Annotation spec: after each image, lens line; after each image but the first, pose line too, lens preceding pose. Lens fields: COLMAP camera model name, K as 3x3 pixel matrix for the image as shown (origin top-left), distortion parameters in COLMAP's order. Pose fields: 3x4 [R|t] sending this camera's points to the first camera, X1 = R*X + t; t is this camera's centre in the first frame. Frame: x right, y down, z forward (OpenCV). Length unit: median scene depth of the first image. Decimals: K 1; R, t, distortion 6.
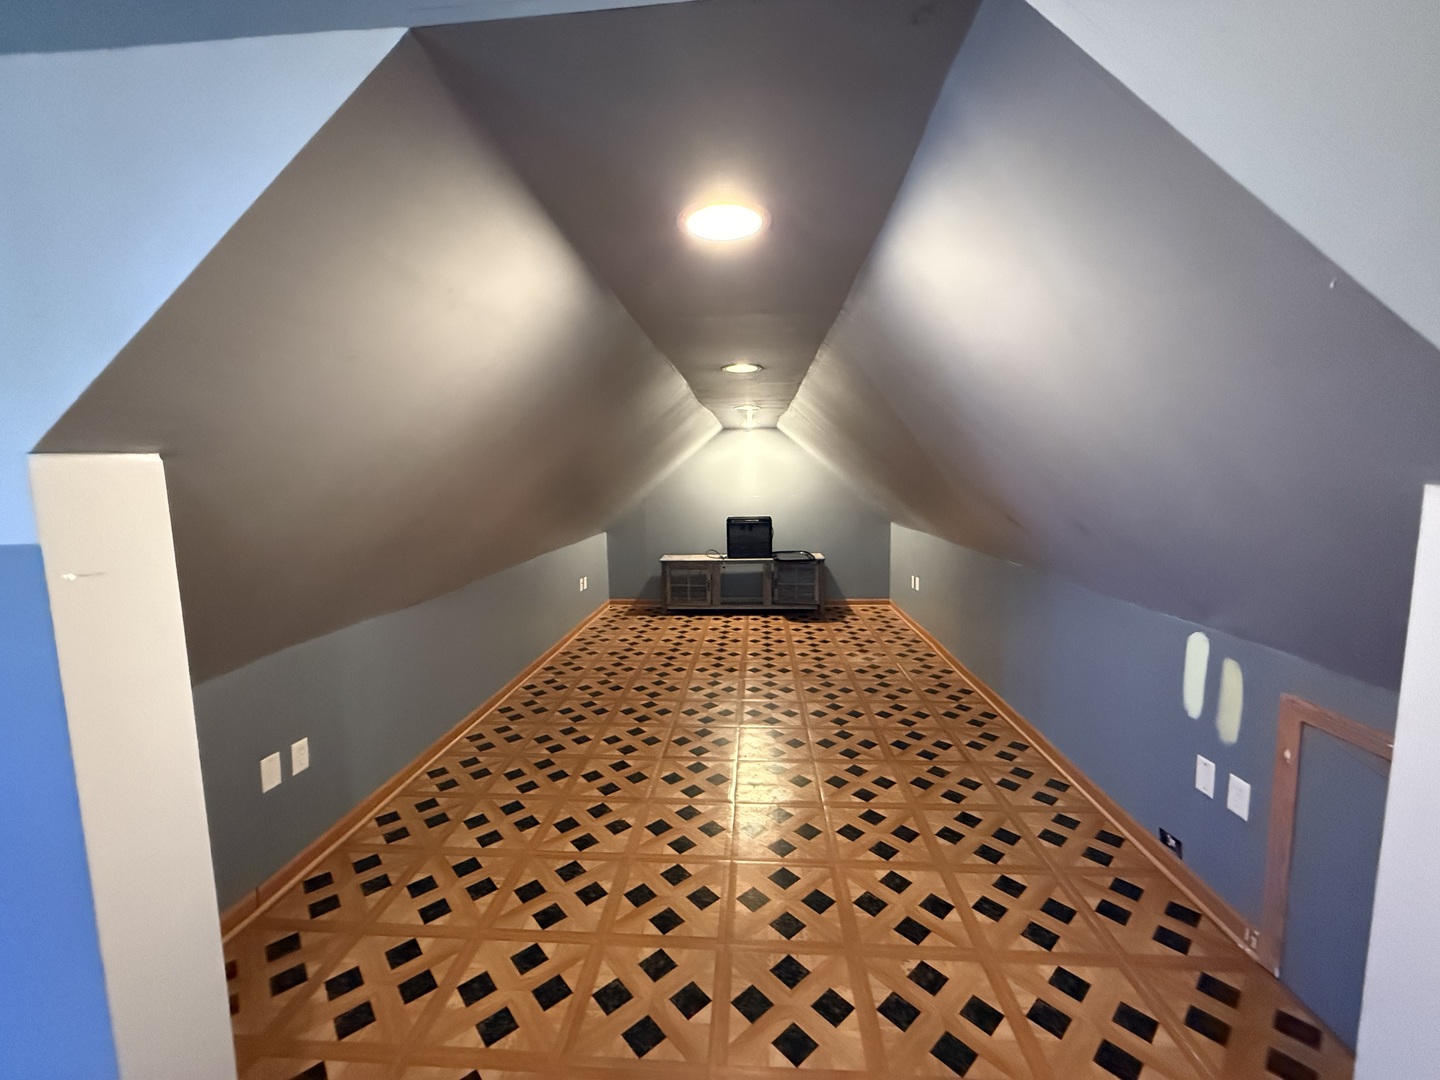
lens RADIAL K [[570.9, 0, 718.3], [0, 570.9, 540.1], [0, 0, 1]] dist [-0.002111, -0.000030]
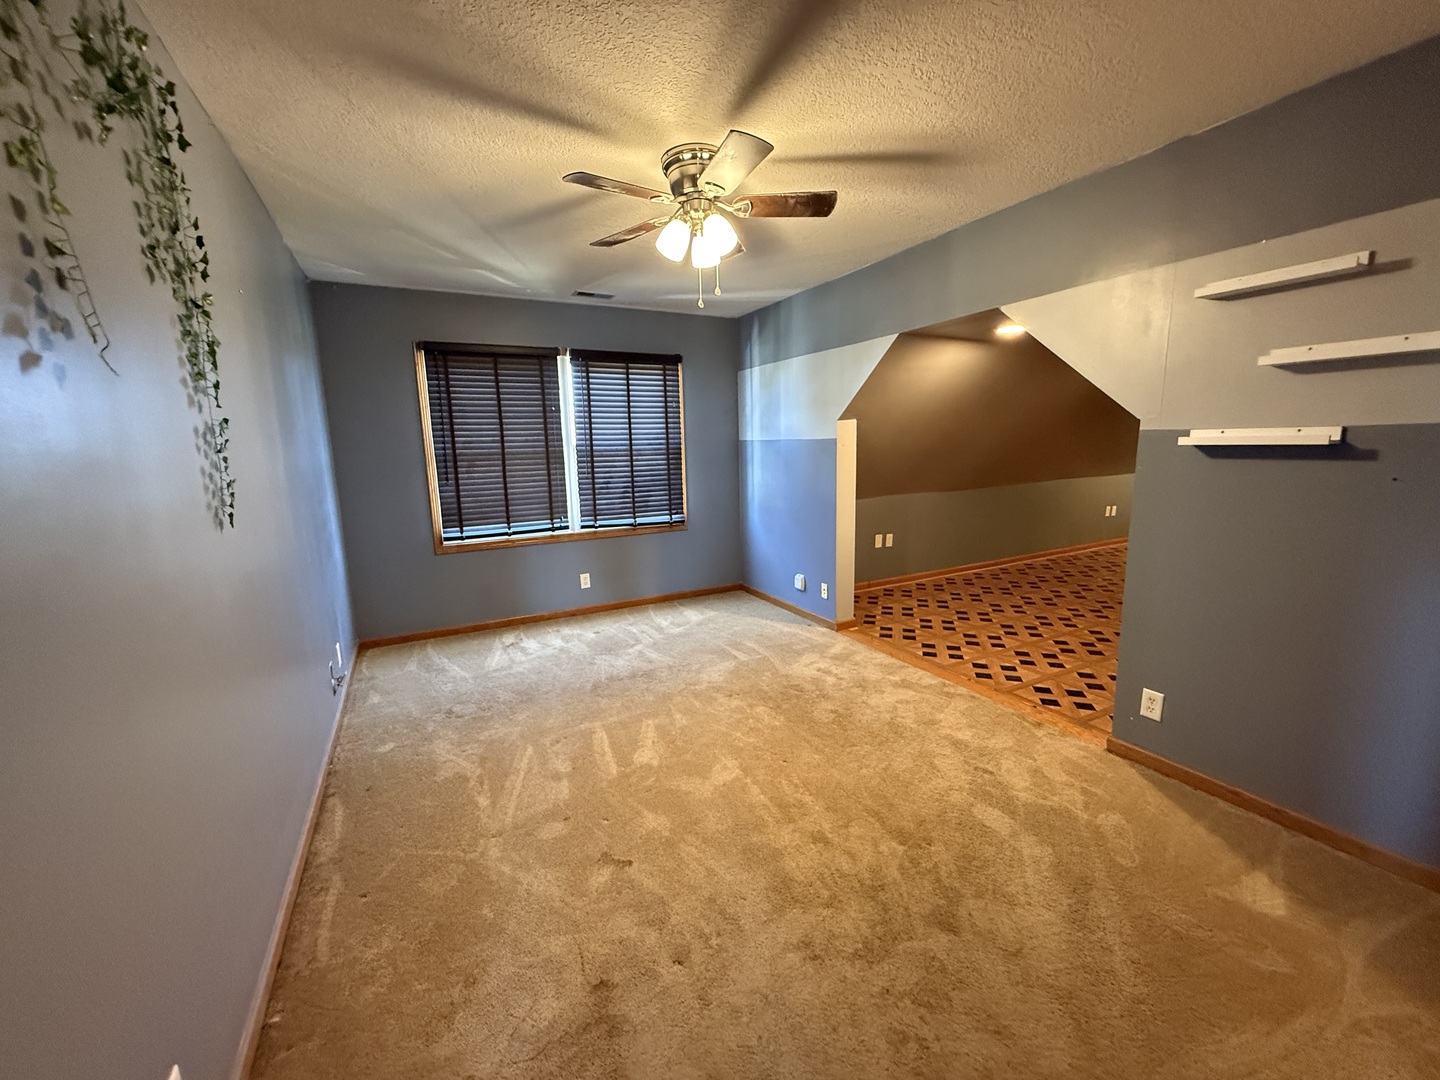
lens RADIAL K [[570.9, 0, 721.9], [0, 570.9, 538.0], [0, 0, 1]] dist [-0.002111, -0.000030]
pose [[0.524888, 0.145076, -0.838716, 1.002937], [-0.073873, 0.989414, 0.124912, 0.123344], [0.847959, -0.003606, 0.530049, -0.965883]]
